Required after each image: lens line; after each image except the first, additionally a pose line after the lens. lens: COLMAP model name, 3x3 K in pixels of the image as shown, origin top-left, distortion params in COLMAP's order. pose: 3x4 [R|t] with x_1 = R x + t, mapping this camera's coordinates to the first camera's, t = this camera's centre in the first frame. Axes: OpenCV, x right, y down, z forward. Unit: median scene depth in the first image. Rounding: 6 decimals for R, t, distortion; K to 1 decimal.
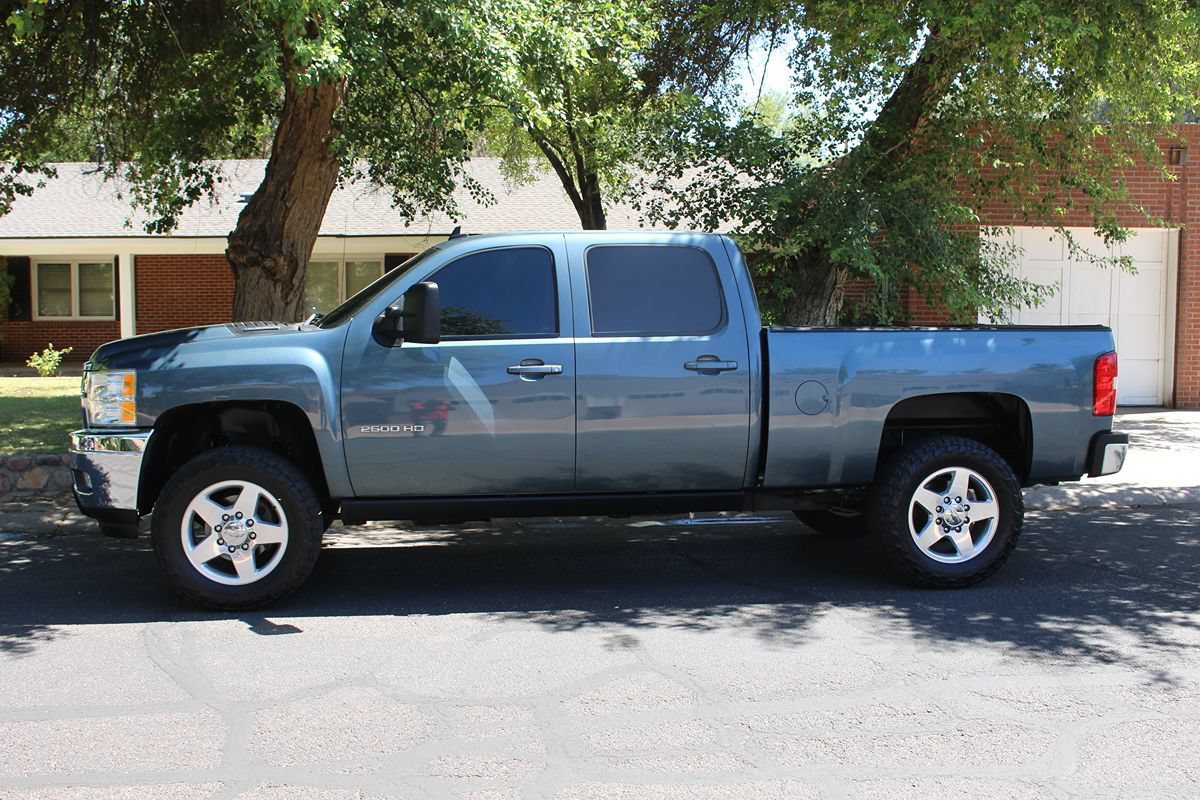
lens RADIAL K [[1268.5, 0, 580.8], [0, 1268.5, 403.7], [0, 0, 1]] dist [-0.113540, 0.014841]
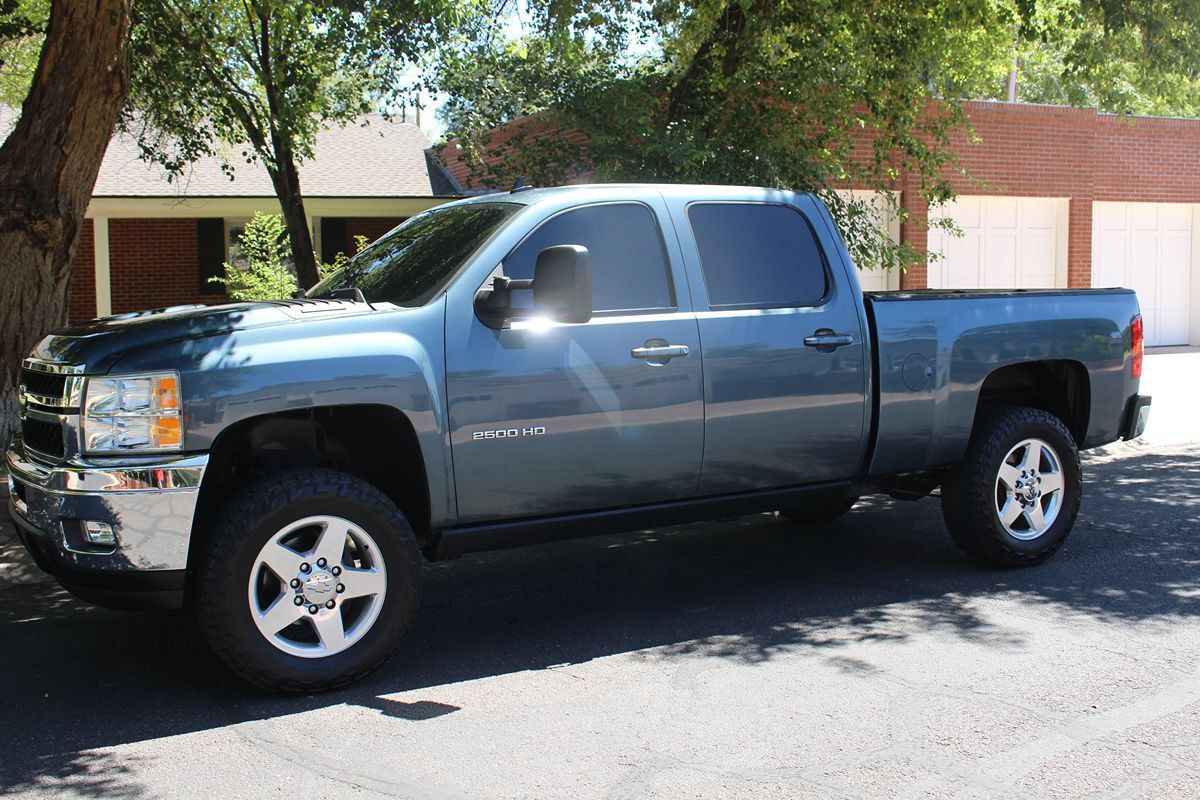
lens RADIAL K [[1327.8, 0, 550.9], [0, 1327.8, 396.2], [0, 0, 1]] dist [-0.078614, 0.014499]
pose [[0.919210, -0.047141, 0.390937, -0.426489], [0.042752, 0.998887, 0.019927, -0.017537], [-0.391441, -0.001604, 0.920202, 0.222422]]
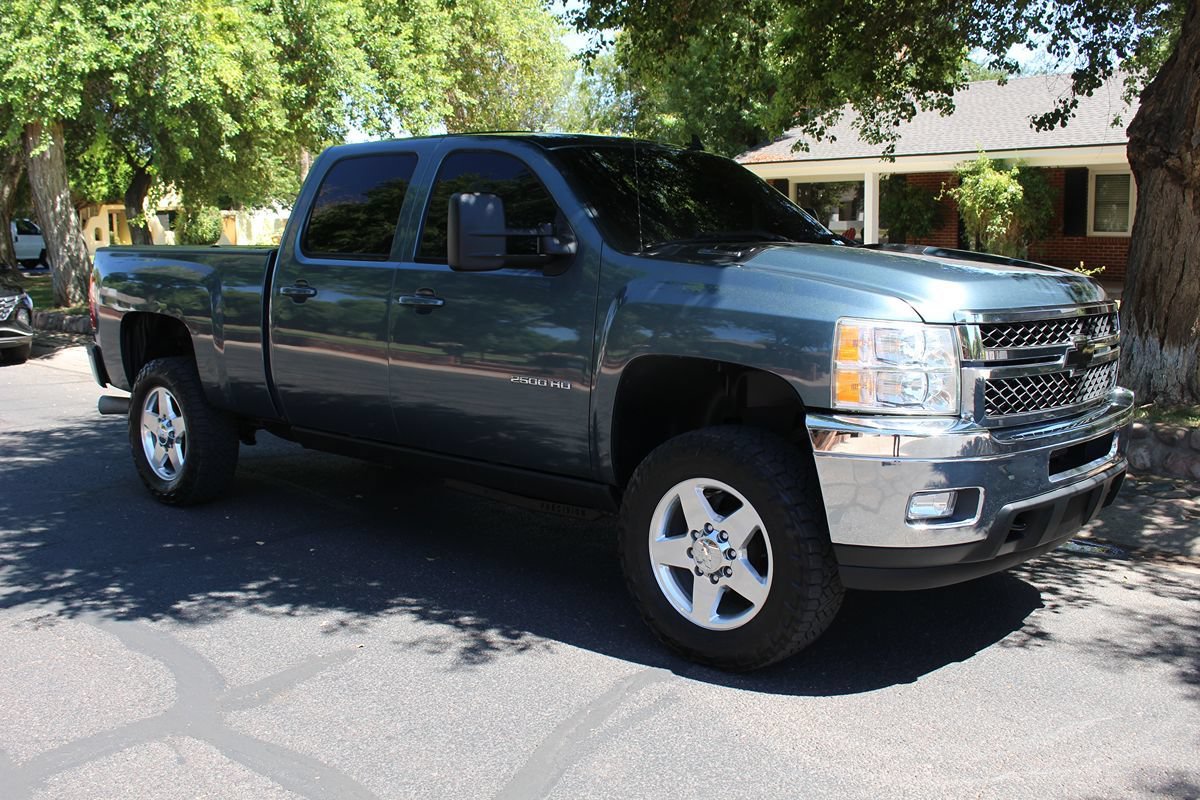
lens RADIAL K [[1227.0, 0, 616.0], [0, 1227.0, 398.8], [0, 0, 1]] dist [-0.089285, 0.021307]
pose [[0.615489, 0.104555, -0.781179, 0.162429], [-0.049176, 0.994325, 0.094338, -0.040322], [0.786610, -0.019649, 0.617138, 0.497274]]
